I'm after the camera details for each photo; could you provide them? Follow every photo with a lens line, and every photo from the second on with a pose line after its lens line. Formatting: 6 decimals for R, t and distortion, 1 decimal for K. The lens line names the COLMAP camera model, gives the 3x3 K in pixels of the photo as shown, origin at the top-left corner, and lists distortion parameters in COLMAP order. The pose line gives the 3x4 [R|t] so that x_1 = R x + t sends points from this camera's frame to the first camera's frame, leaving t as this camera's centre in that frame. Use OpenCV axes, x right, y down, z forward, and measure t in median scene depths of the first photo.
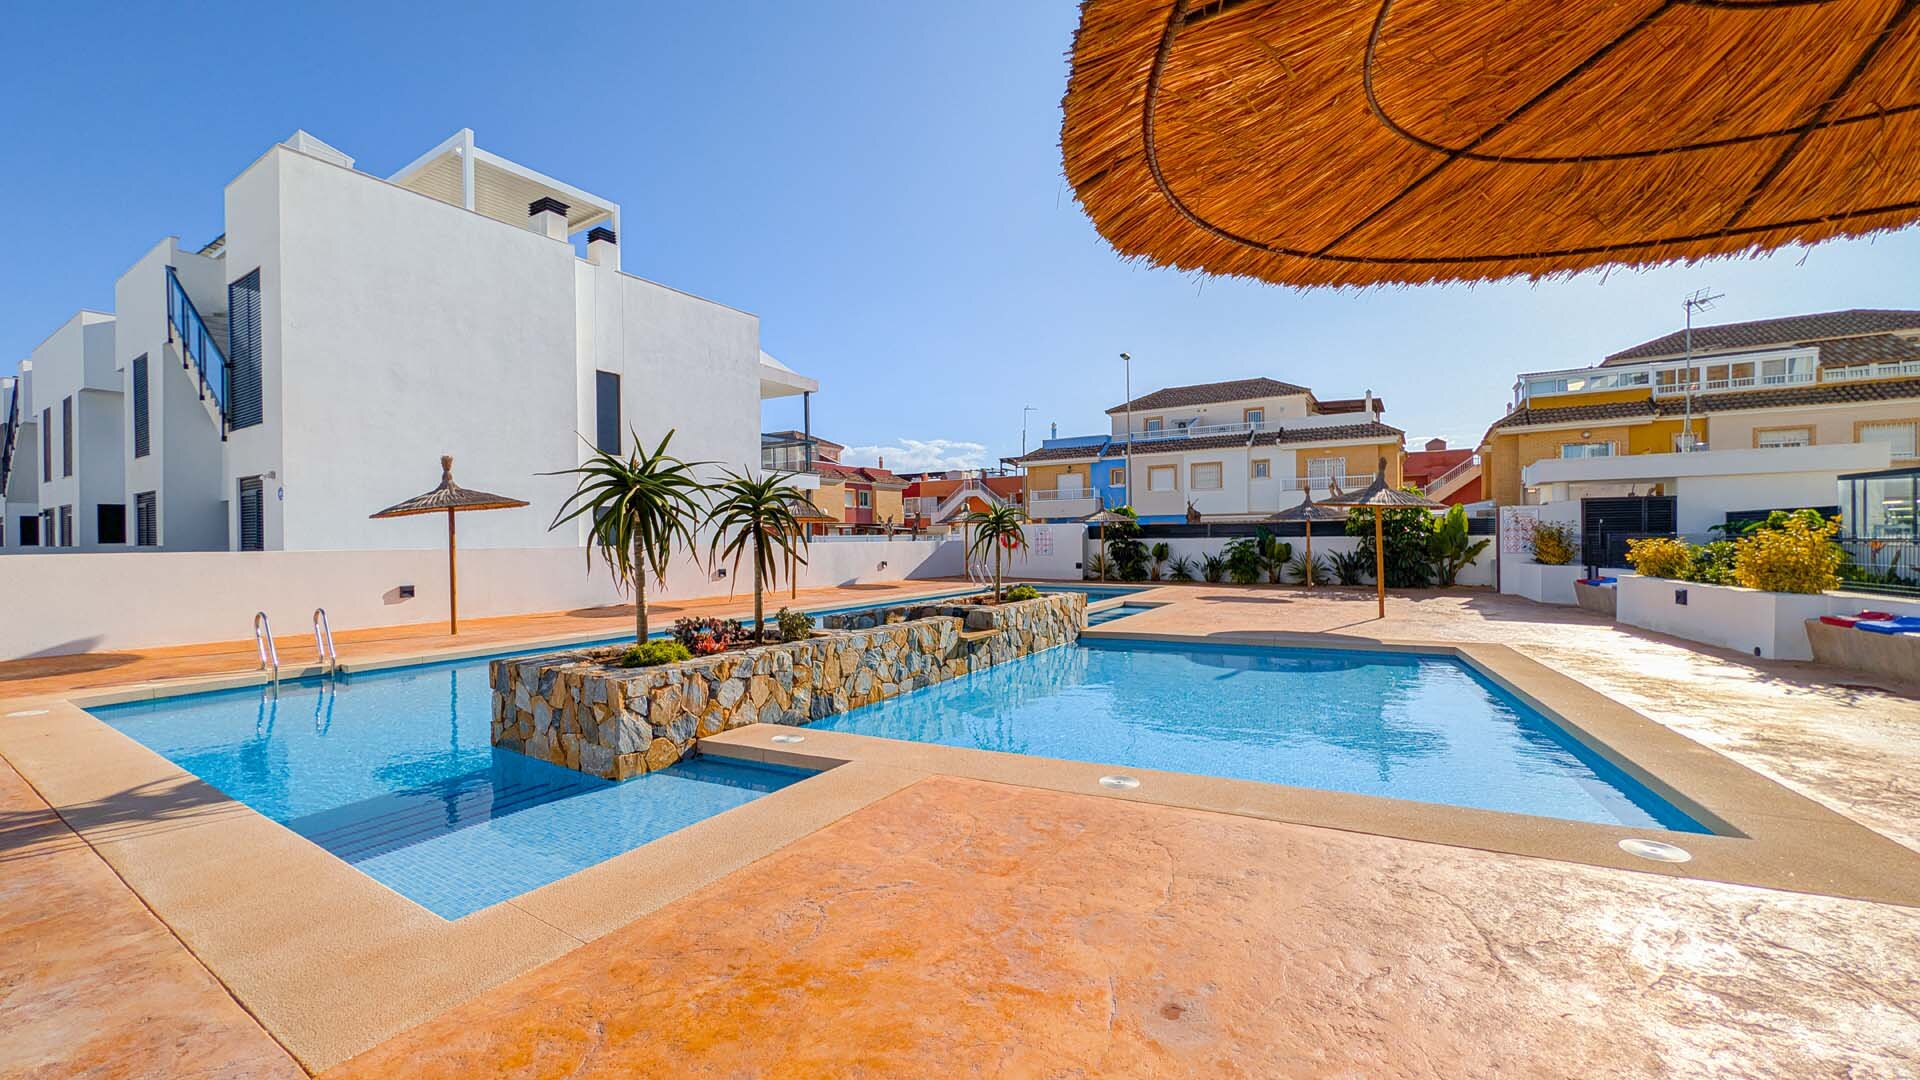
lens RADIAL K [[733.3, 0, 957.7], [0, 733.3, 539.7], [0, 0, 1]] dist [0.000369, 0.000565]
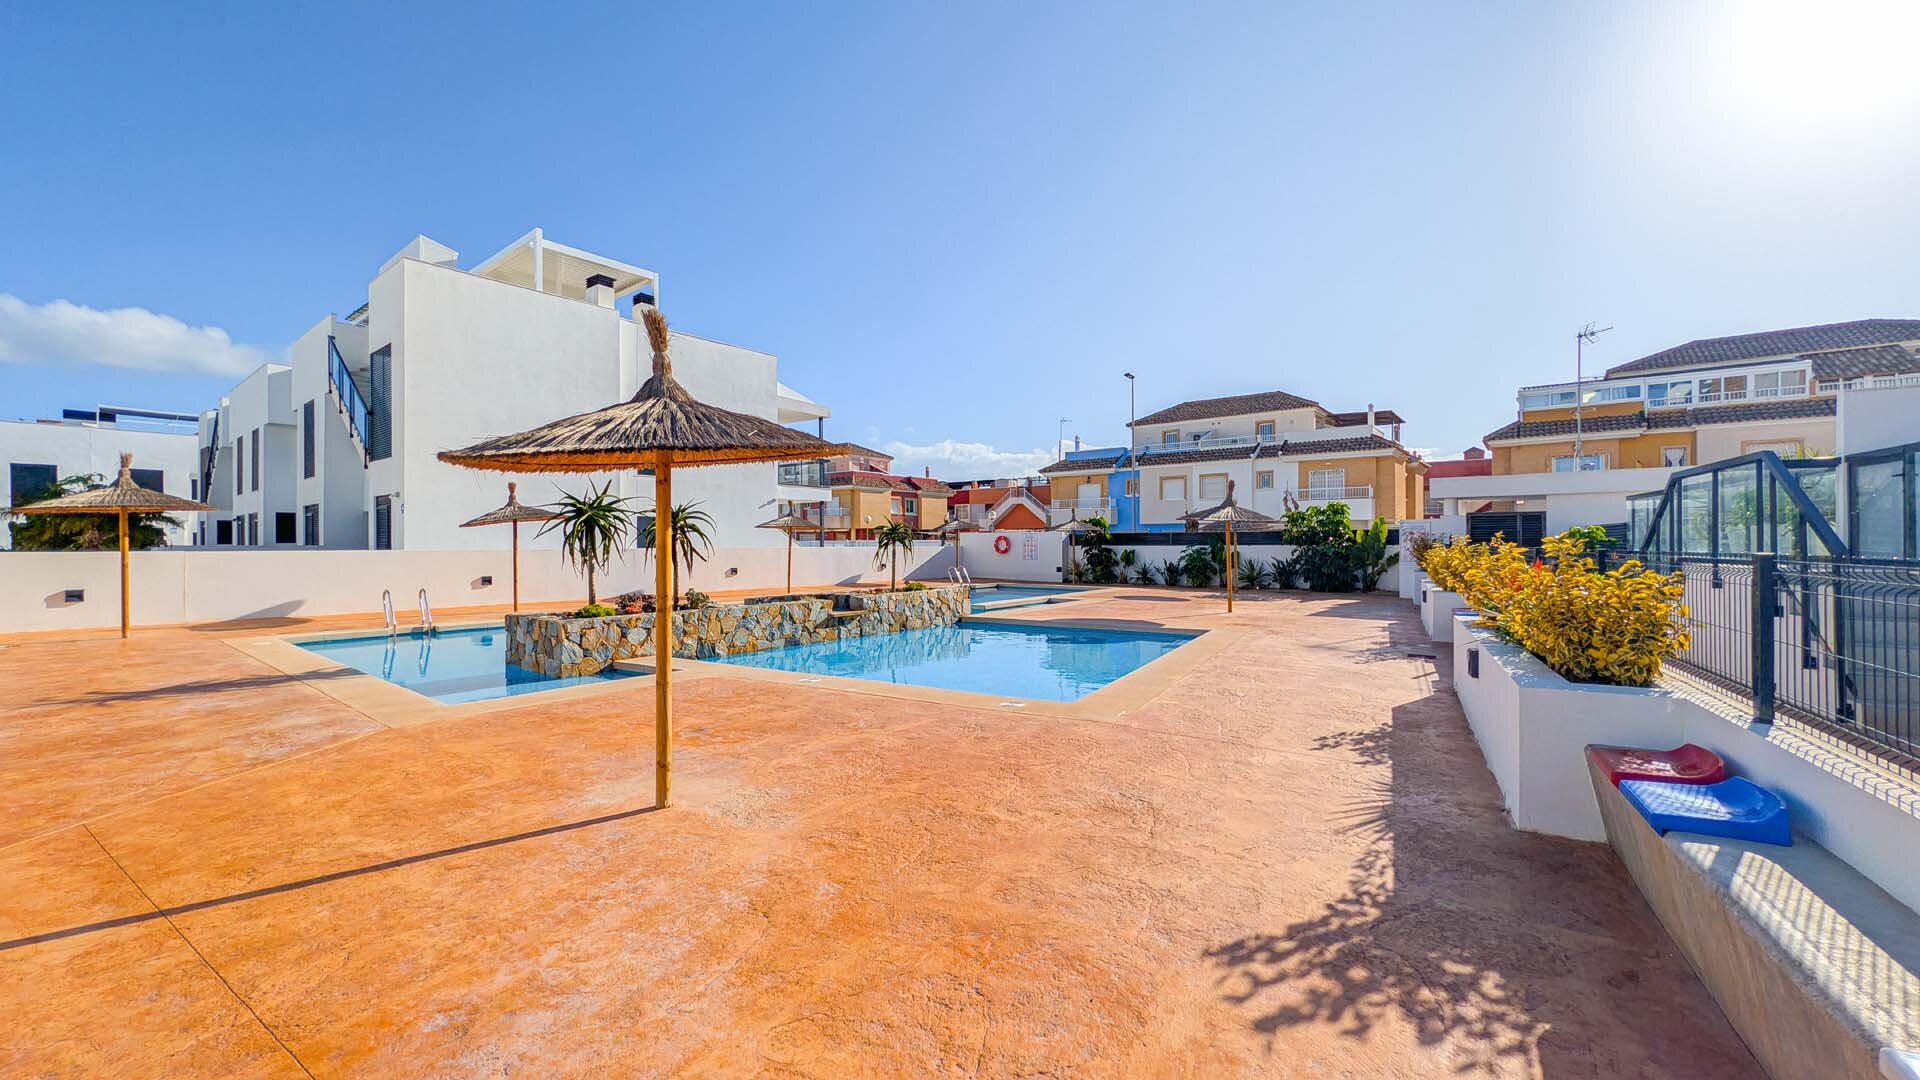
lens RADIAL K [[733.3, 0, 957.7], [0, 733.3, 539.7], [0, 0, 1]] dist [0.000369, 0.000565]
pose [[0.994426, 0.007112, -0.105192, 0.155810], [-0.007804, 0.999951, -0.006160, -0.002153], [0.105143, 0.006947, 0.994433, -0.156318]]
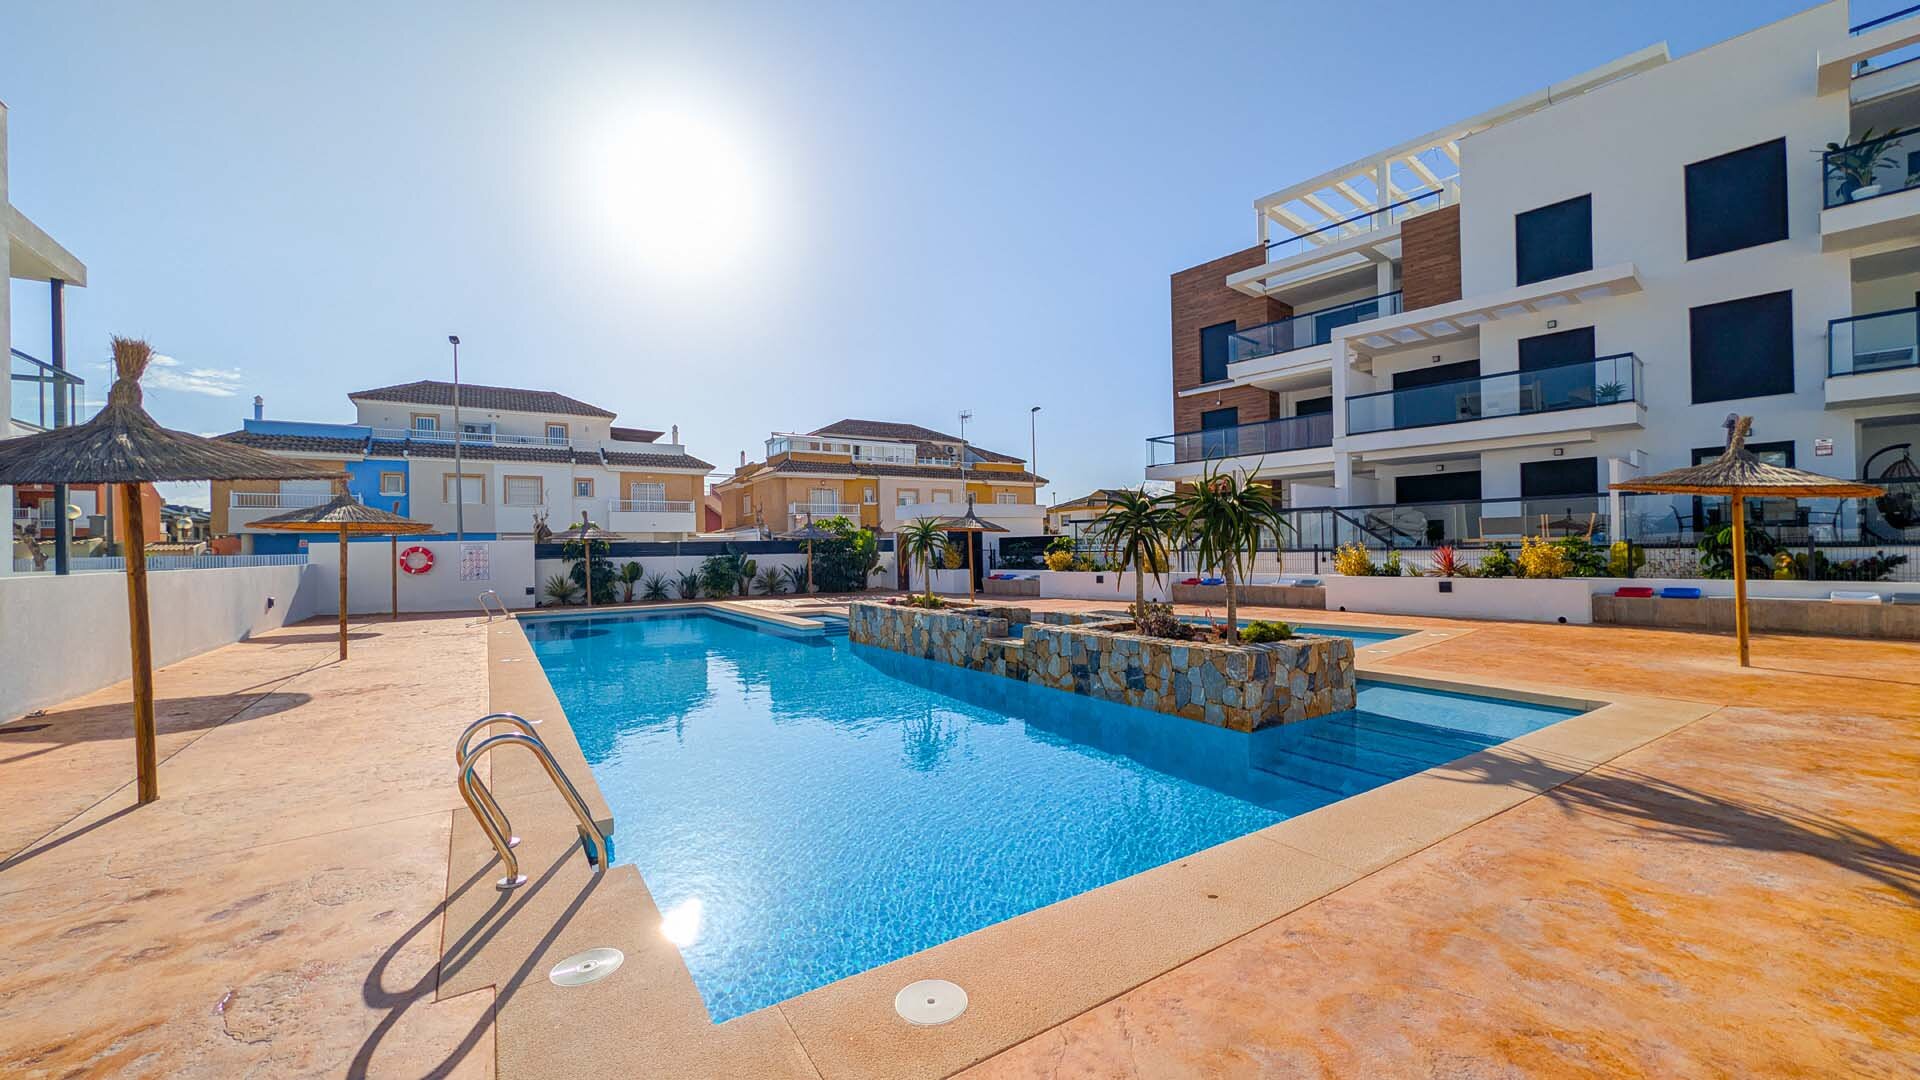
lens RADIAL K [[733.3, 0, 957.7], [0, 733.3, 539.7], [0, 0, 1]] dist [0.000369, 0.000565]
pose [[0.420717, 0.013251, 0.907095, -0.471586], [0.016064, 0.999628, -0.022053, 0.003800], [-0.907050, 0.023850, 0.420348, 0.244293]]
